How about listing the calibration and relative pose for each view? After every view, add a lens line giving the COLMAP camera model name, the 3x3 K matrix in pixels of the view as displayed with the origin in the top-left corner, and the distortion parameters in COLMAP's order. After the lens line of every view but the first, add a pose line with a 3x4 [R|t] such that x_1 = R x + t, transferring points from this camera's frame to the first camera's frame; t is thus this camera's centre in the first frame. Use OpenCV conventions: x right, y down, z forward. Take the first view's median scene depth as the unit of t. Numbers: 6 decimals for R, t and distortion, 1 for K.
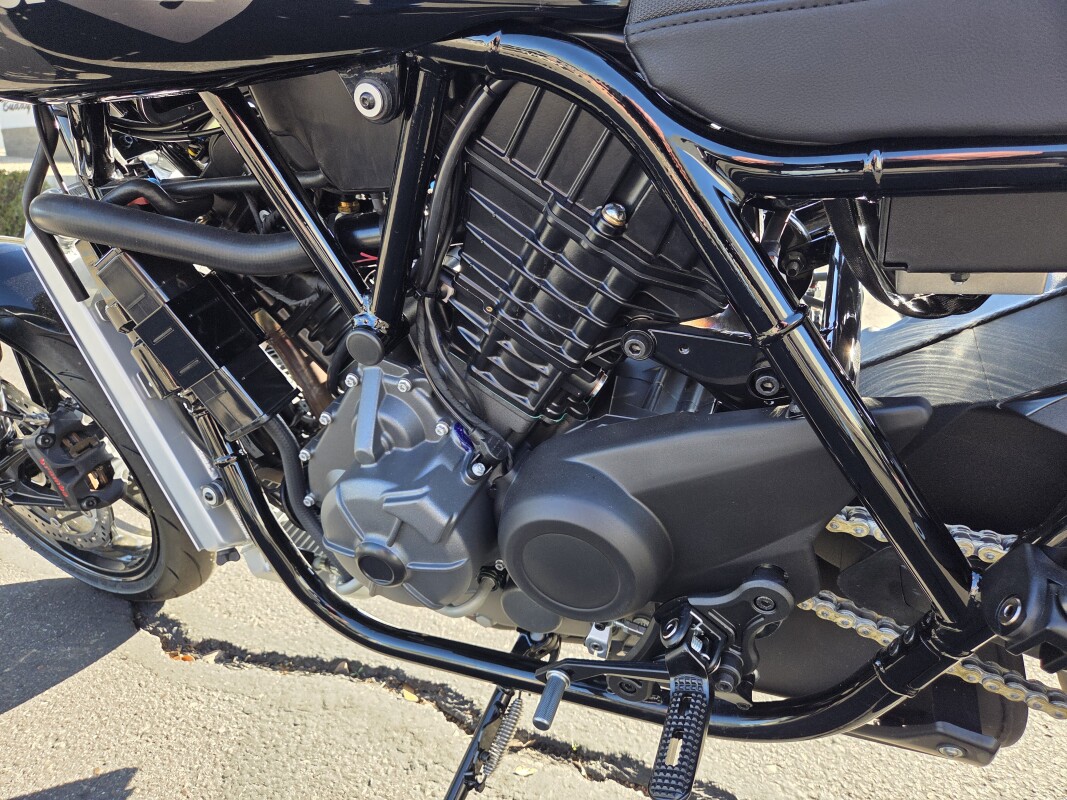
lens RADIAL K [[721.6, 0, 525.9], [0, 721.6, 398.6], [0, 0, 1]] dist [0.051723, -0.045443]
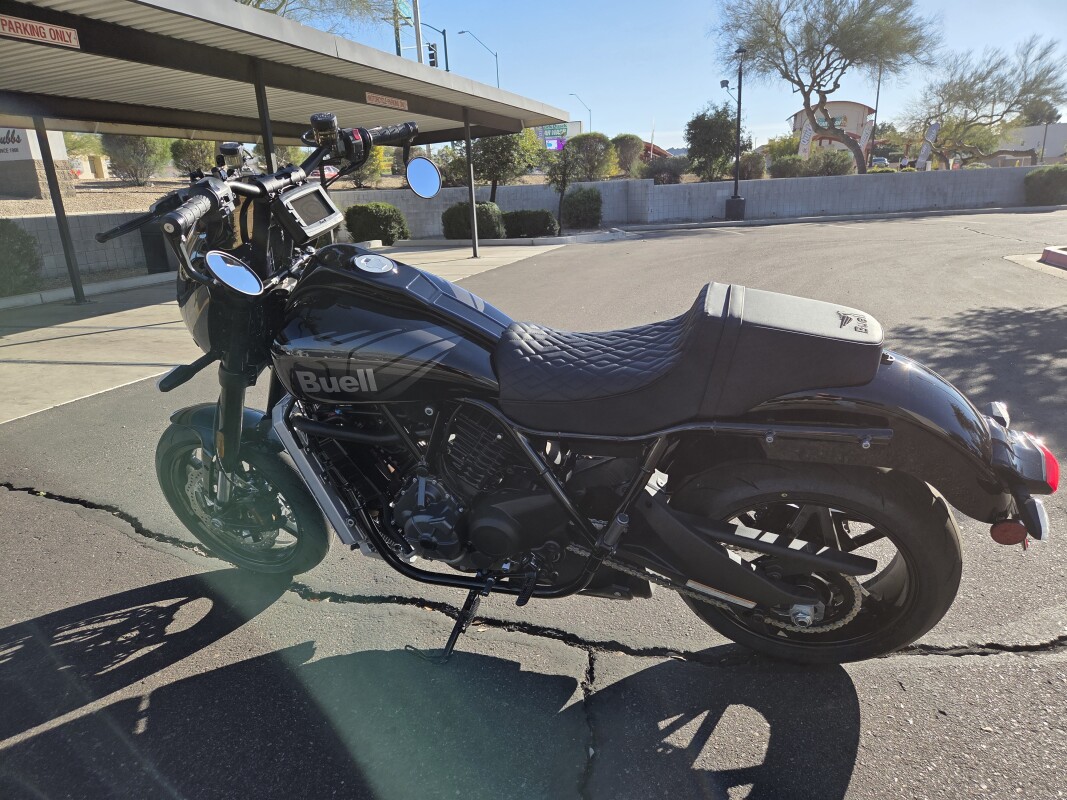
lens RADIAL K [[721.6, 0, 525.9], [0, 721.6, 398.6], [0, 0, 1]] dist [0.051723, -0.045443]
pose [[0.996785, -0.039450, 0.069731, 0.010194], [0.039540, 0.999218, 0.000098, -0.334880], [-0.069681, 0.002660, 0.997566, -1.909755]]
